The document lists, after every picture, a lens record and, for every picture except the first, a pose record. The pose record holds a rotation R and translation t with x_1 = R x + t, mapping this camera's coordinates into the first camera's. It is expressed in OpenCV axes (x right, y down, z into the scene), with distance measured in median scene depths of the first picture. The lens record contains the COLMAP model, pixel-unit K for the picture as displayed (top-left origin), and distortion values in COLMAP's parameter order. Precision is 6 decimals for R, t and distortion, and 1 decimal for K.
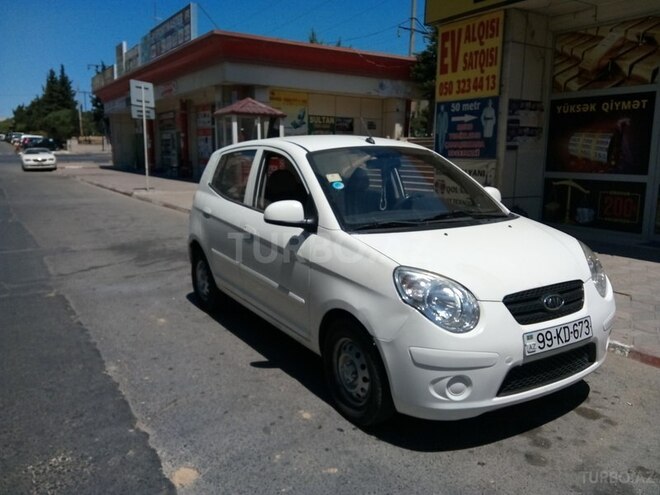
lens RADIAL K [[543.1, 0, 334.1], [0, 543.1, 250.9], [0, 0, 1]] dist [0.087779, -0.188308]
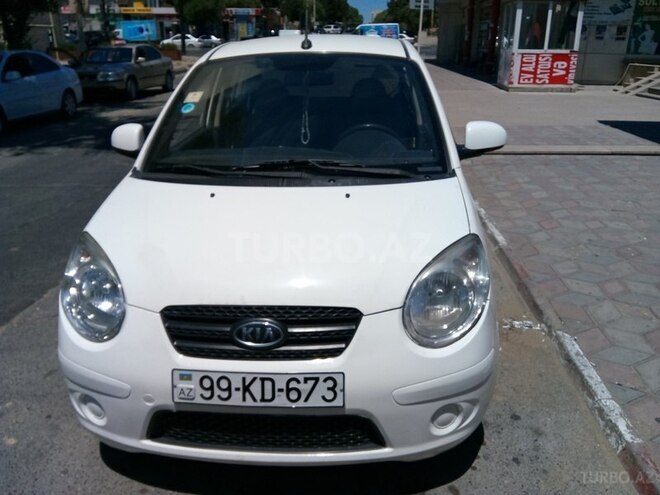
lens RADIAL K [[543.1, 0, 334.1], [0, 543.1, 250.9], [0, 0, 1]] dist [0.087779, -0.188308]
pose [[0.808995, 0.204783, -0.550990, 0.776036], [-0.100328, 0.971703, 0.213840, -0.133617], [0.579190, -0.117716, 0.806649, 0.564428]]
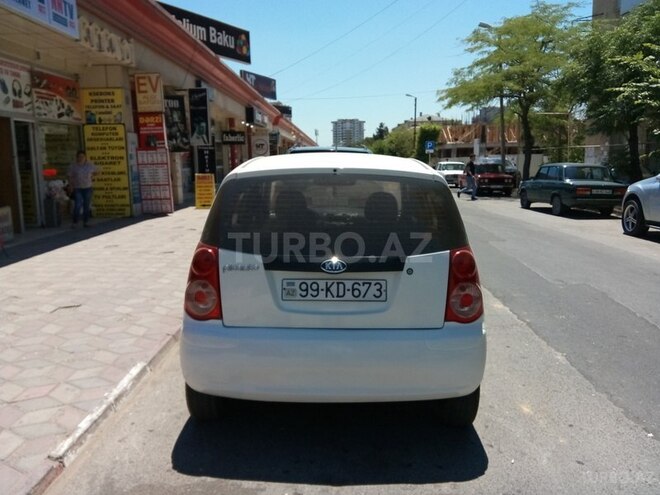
lens RADIAL K [[543.1, 0, 334.1], [0, 543.1, 250.9], [0, 0, 1]] dist [0.087779, -0.188308]
pose [[-0.845062, -0.086977, 0.527546, -0.785380], [0.094076, 0.947098, 0.306848, -0.529302], [-0.526326, 0.308935, -0.792174, 2.777526]]
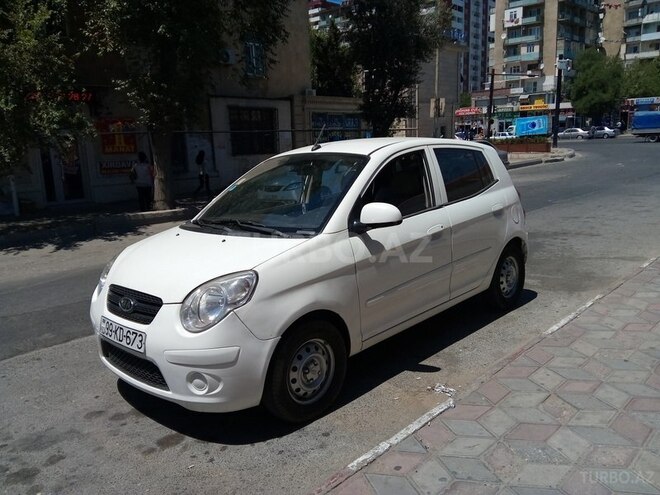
lens RADIAL K [[543.1, 0, 334.1], [0, 543.1, 250.9], [0, 0, 1]] dist [0.087779, -0.188308]
pose [[0.235357, 0.170510, -0.956835, 1.540349], [-0.129149, 0.981247, 0.143093, -0.227525], [0.963290, 0.089896, 0.252965, 1.104297]]
